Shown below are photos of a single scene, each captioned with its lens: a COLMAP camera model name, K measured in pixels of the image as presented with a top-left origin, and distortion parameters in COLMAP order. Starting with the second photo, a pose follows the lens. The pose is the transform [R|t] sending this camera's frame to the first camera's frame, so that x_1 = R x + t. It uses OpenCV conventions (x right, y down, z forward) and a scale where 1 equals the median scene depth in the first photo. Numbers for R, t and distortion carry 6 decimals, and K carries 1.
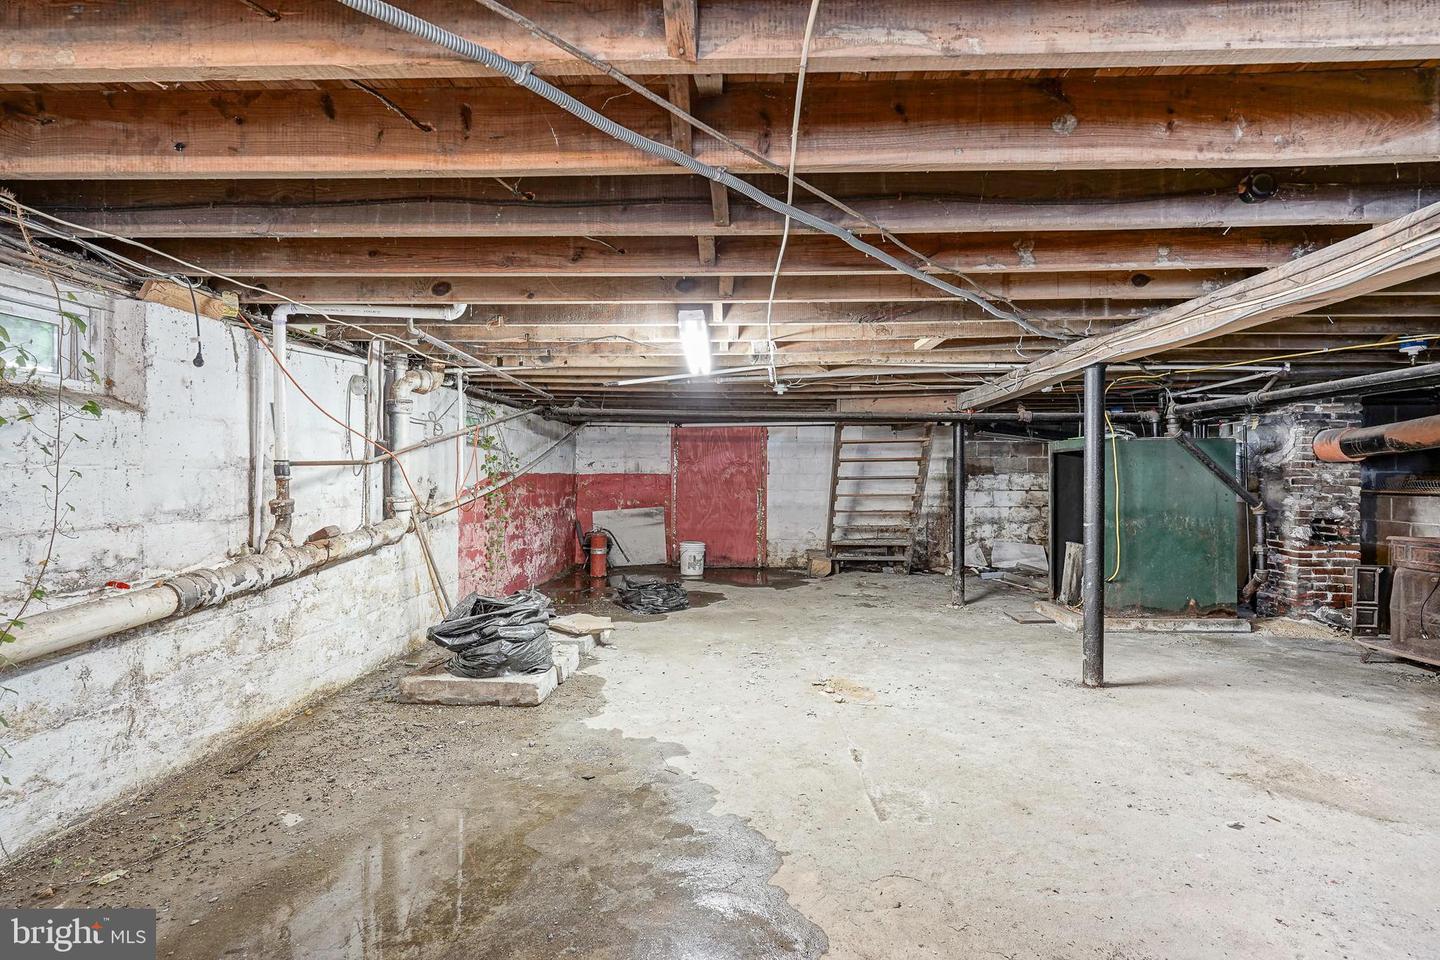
lens RADIAL K [[711.2, 0, 720.0], [0, 711.2, 480.0], [0, 0, 1]] dist [0.001235, 0.002533]
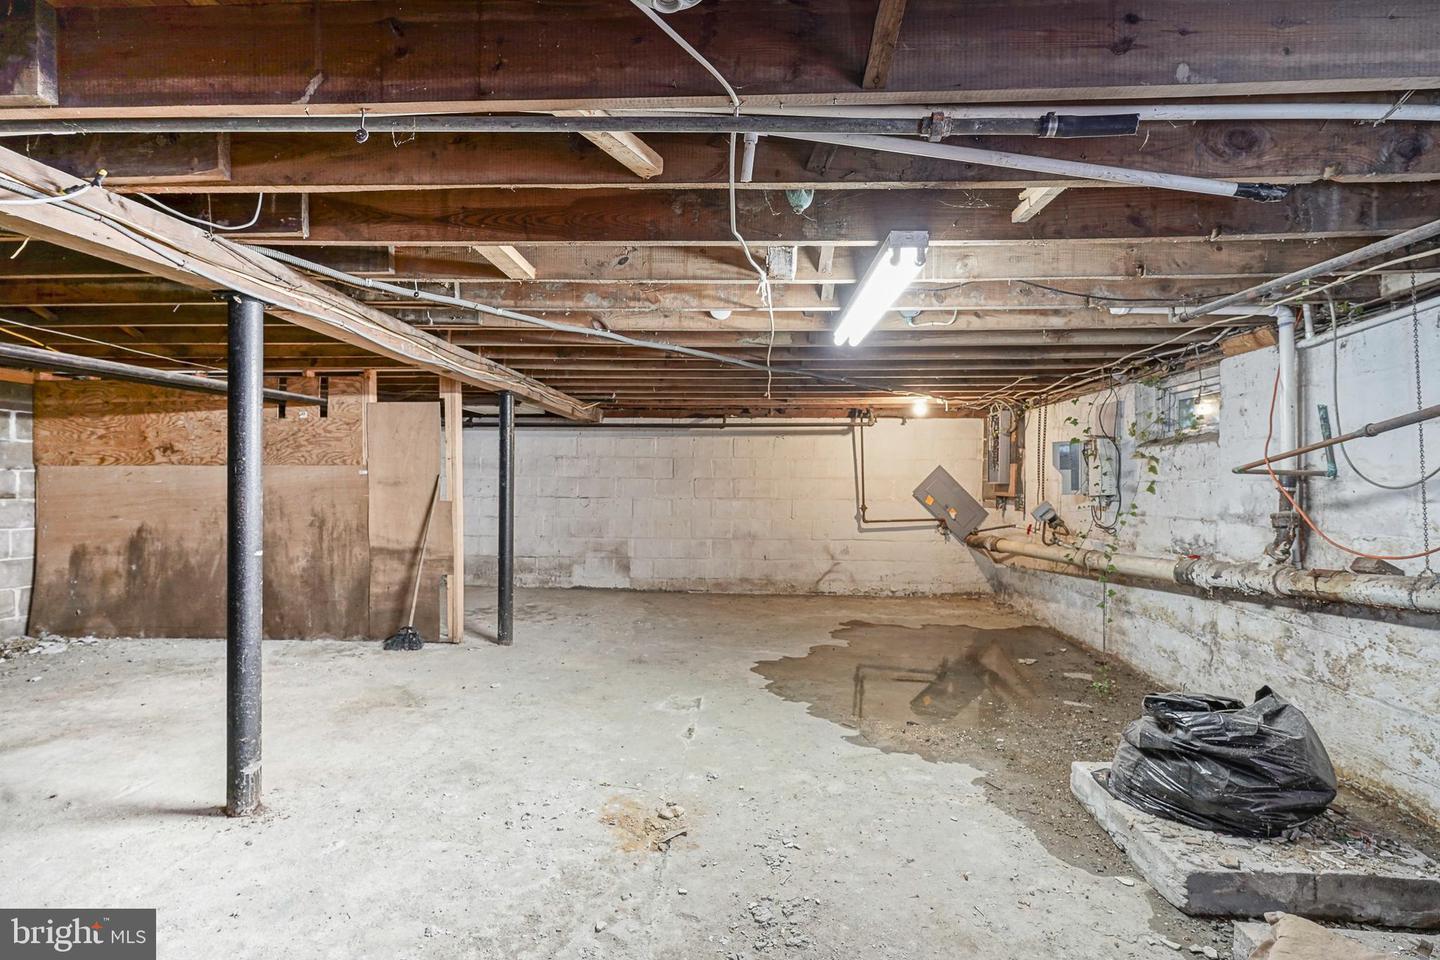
lens RADIAL K [[711.2, 0, 720.0], [0, 711.2, 480.0], [0, 0, 1]] dist [0.001235, 0.002533]
pose [[-0.999493, -0.010801, 0.029952, 0.107111], [-0.010596, 0.999919, 0.007012, -0.015928], [-0.030025, 0.006692, -0.999527, 1.963188]]
